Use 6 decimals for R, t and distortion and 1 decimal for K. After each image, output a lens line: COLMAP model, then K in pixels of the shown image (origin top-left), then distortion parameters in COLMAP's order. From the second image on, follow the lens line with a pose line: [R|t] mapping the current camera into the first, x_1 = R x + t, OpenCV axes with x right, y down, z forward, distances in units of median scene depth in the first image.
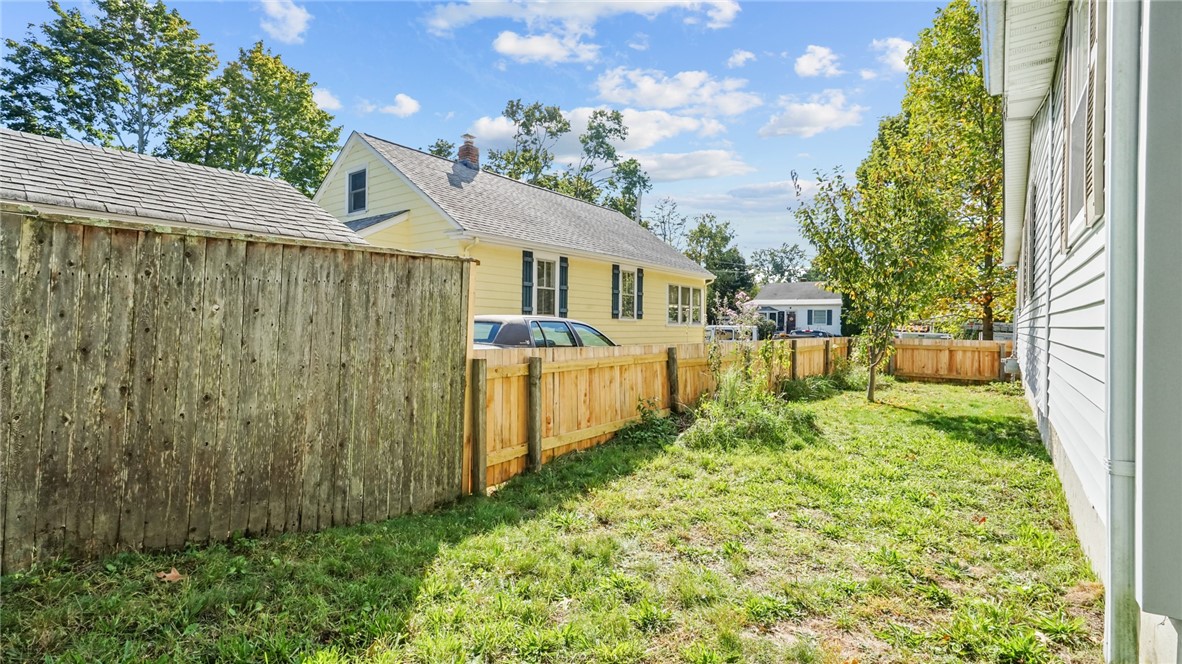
lens RADIAL K [[544.4, 0, 590.3], [0, 544.4, 320.9], [0, 0, 1]] dist [-0.000884, 0.000125]
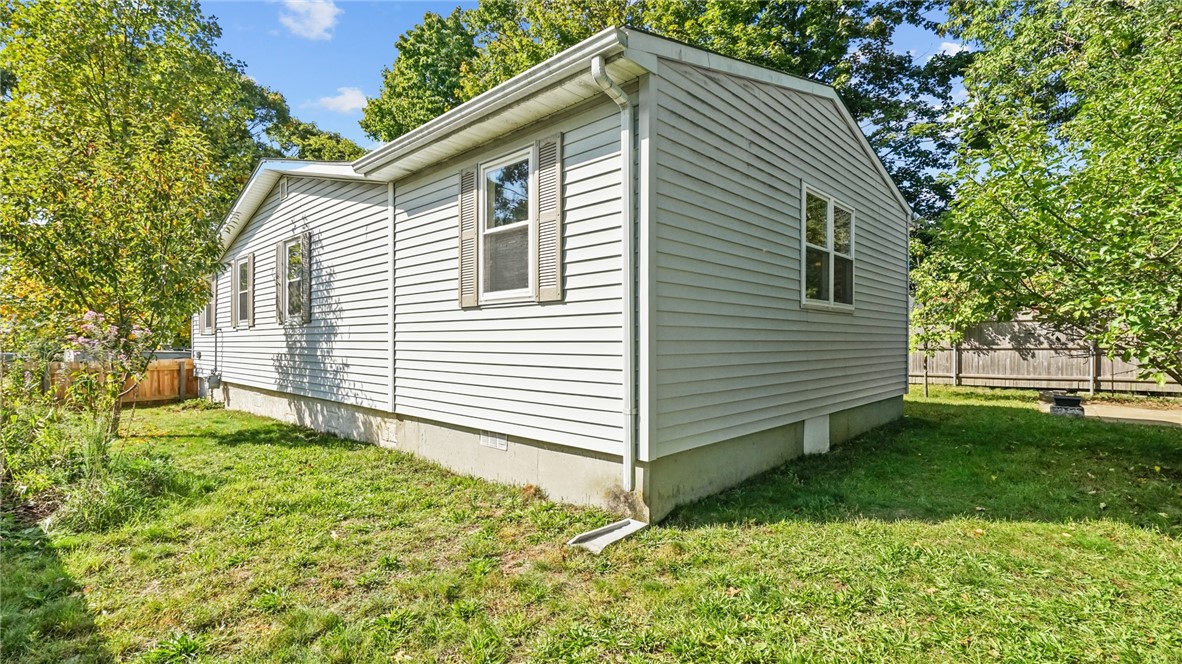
lens RADIAL K [[544.4, 0, 590.3], [0, 544.4, 320.9], [0, 0, 1]] dist [-0.000884, 0.000125]
pose [[0.113681, 0.023877, 0.993230, -0.698761], [0.001044, 0.999708, -0.024153, -0.039603], [-0.993517, 0.003782, 0.113623, 0.394727]]
